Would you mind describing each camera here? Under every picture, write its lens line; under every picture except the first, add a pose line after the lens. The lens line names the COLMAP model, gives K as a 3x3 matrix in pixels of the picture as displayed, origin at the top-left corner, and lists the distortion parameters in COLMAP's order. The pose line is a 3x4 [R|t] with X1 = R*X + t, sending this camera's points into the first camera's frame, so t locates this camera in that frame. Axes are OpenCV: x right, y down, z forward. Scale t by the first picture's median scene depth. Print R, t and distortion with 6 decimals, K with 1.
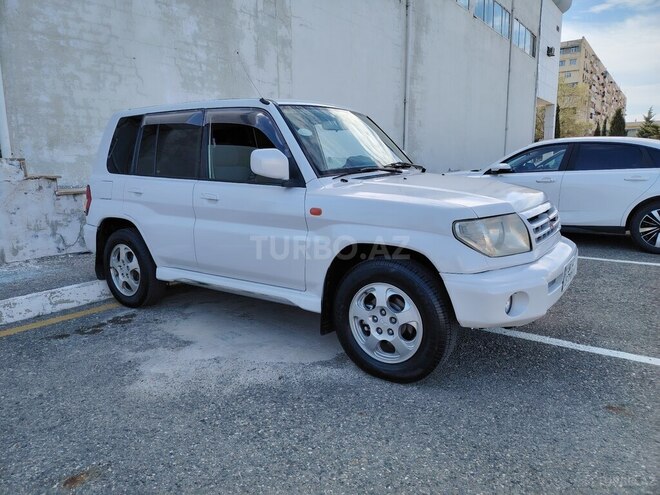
lens RADIAL K [[460.3, 0, 328.8], [0, 460.3, 246.0], [0, 0, 1]] dist [0.024447, -0.021544]
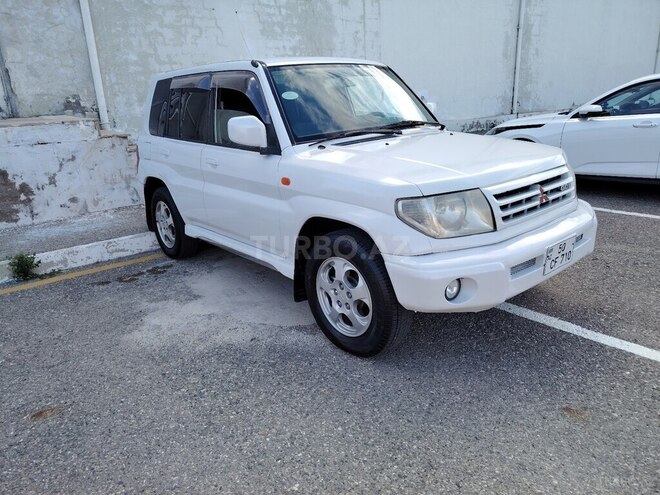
lens RADIAL K [[460.3, 0, 329.6], [0, 460.3, 244.8], [0, 0, 1]] dist [0.024447, -0.021544]
pose [[0.967980, 0.041413, -0.247587, 0.244670], [-0.009675, 0.991720, 0.128057, -0.051808], [0.250840, -0.121561, 0.960366, 0.040113]]
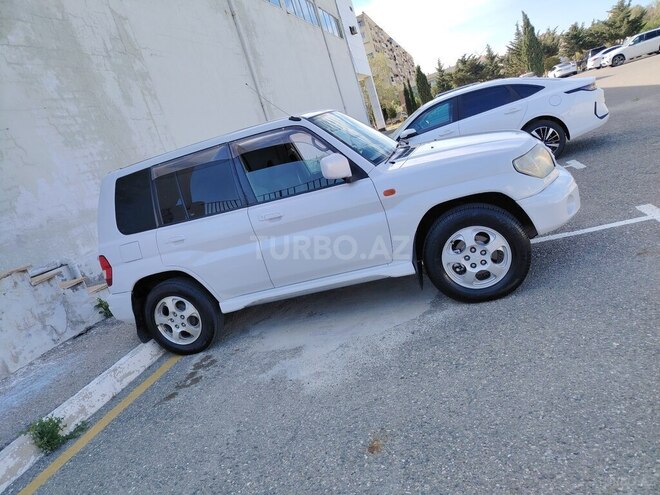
lens RADIAL K [[460.3, 0, 328.7], [0, 460.3, 245.3], [0, 0, 1]] dist [0.024447, -0.021544]
pose [[0.901068, -0.334887, 0.275550, -0.422363], [0.337258, 0.940552, 0.040234, -0.036885], [-0.272643, 0.056678, 0.960444, -0.072361]]
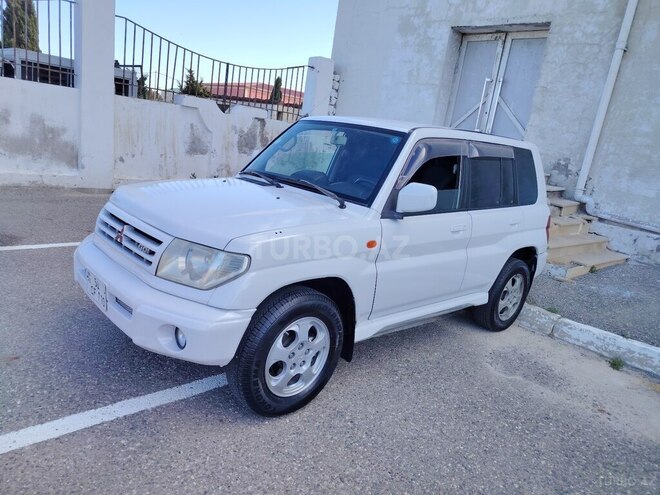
lens RADIAL K [[460.3, 0, 331.0], [0, 460.3, 243.7], [0, 0, 1]] dist [0.024447, -0.021544]
pose [[-0.197056, 0.216575, -0.956172, 1.007977], [-0.305818, 0.913053, 0.269833, -0.323080], [0.931474, 0.345587, -0.113690, 1.182581]]
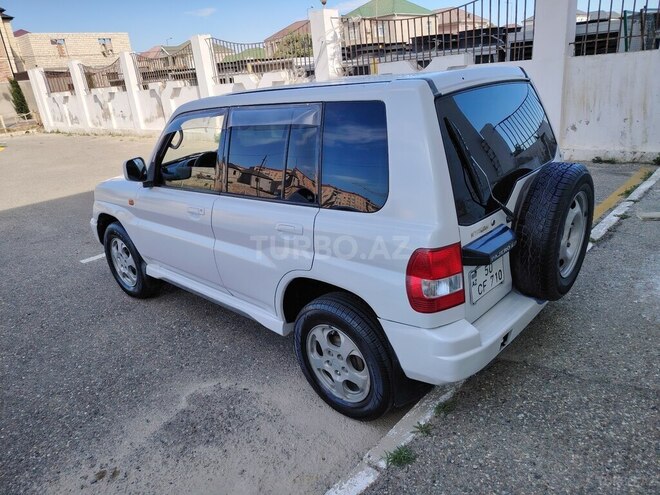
lens RADIAL K [[460.3, 0, 331.8], [0, 460.3, 245.9], [0, 0, 1]] dist [0.024447, -0.021544]
pose [[-0.988769, 0.052213, 0.140037, -0.326778], [0.117114, 0.852795, 0.508945, -0.527325], [-0.092850, 0.519629, -0.849332, 2.048194]]
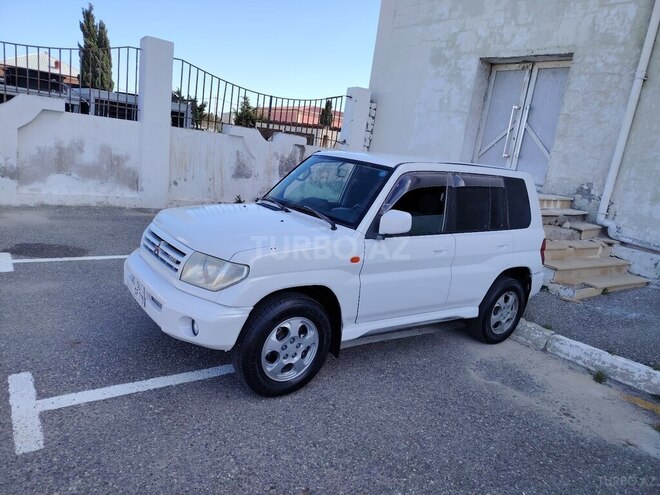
lens RADIAL K [[460.3, 0, 331.1], [0, 460.3, 244.0], [0, 0, 1]] dist [0.024447, -0.021544]
pose [[-0.304766, 0.173139, -0.936558, 1.145021], [-0.293724, 0.918322, 0.265349, -0.399247], [0.906004, 0.355959, -0.229018, 1.317799]]
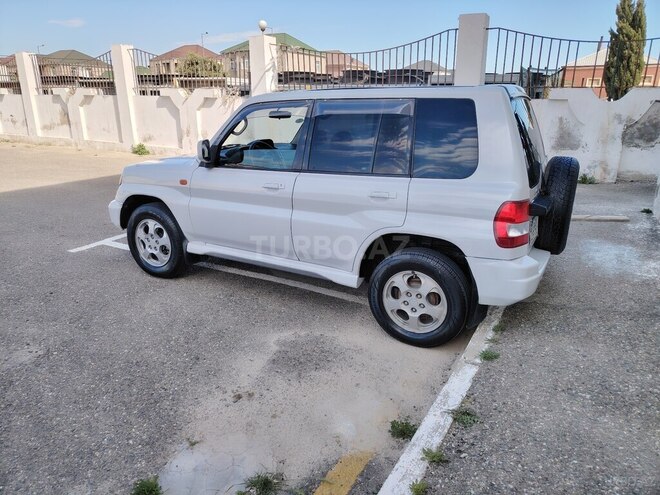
lens RADIAL K [[460.3, 0, 330.7], [0, 460.3, 243.9], [0, 0, 1]] dist [0.024447, -0.021544]
pose [[-0.992339, 0.045133, -0.115007, 0.036933], [-0.013451, 0.885882, 0.463716, -0.529564], [0.122811, 0.461710, -0.878488, 2.261276]]
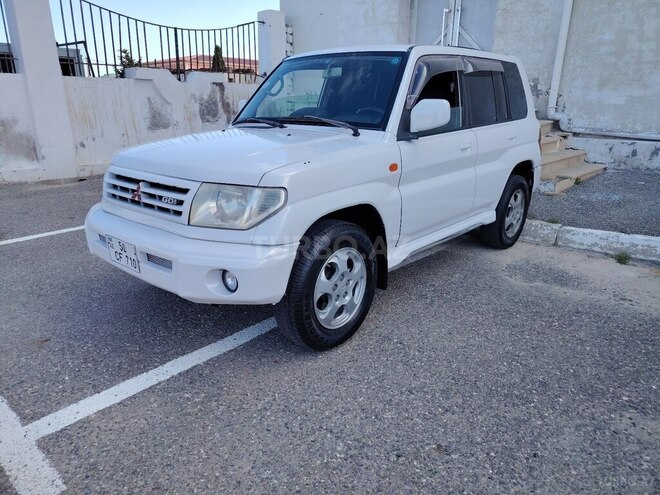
lens RADIAL K [[460.3, 0, 330.5], [0, 460.3, 245.3], [0, 0, 1]] dist [0.024447, -0.021544]
pose [[-0.093220, 0.312460, -0.945346, 1.024635], [-0.182365, 0.928059, 0.324729, -0.242979], [0.978802, 0.202669, -0.029532, 1.106066]]
